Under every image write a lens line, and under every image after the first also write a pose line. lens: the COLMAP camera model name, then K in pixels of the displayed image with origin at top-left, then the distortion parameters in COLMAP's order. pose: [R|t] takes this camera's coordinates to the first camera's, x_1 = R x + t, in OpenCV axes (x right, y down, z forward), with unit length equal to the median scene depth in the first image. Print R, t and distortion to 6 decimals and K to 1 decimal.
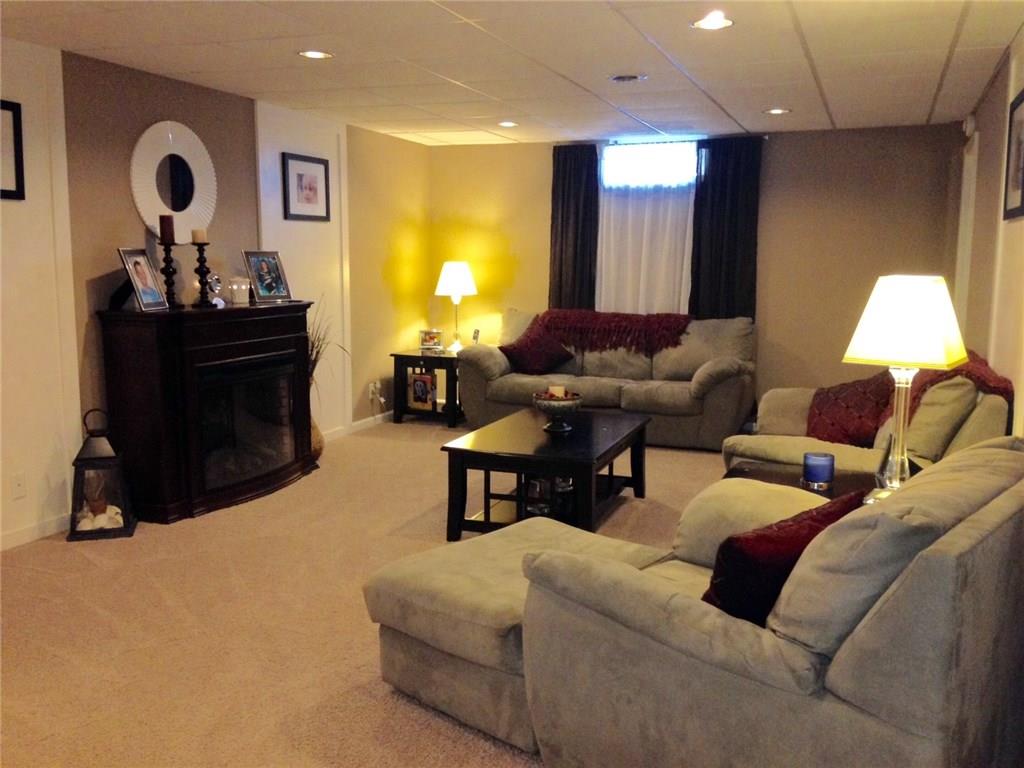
lens RADIAL K [[938.9, 0, 512.0], [0, 938.9, 384.0], [0, 0, 1]] dist [0.183438, -0.293629]
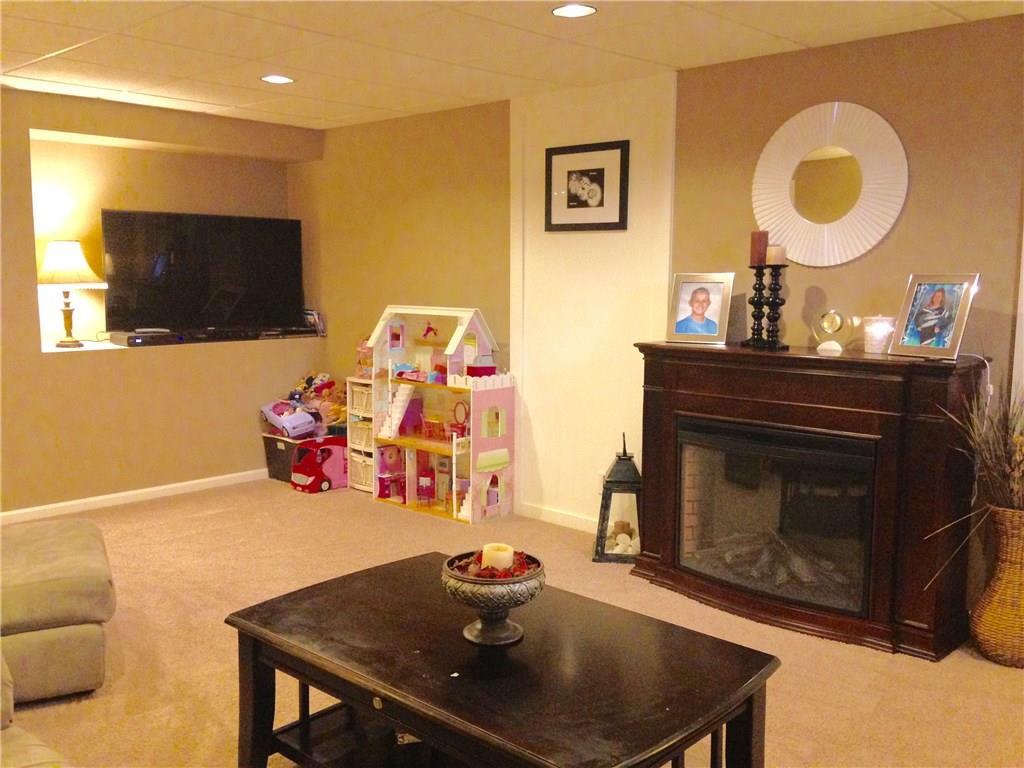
lens RADIAL K [[938.9, 0, 512.0], [0, 938.9, 384.0], [0, 0, 1]] dist [0.183438, -0.293629]
pose [[-0.294867, 0.090607, -0.951233, 0.513860], [-0.149637, 0.978833, 0.139622, -0.144359], [0.943749, 0.183510, -0.275067, 1.145546]]
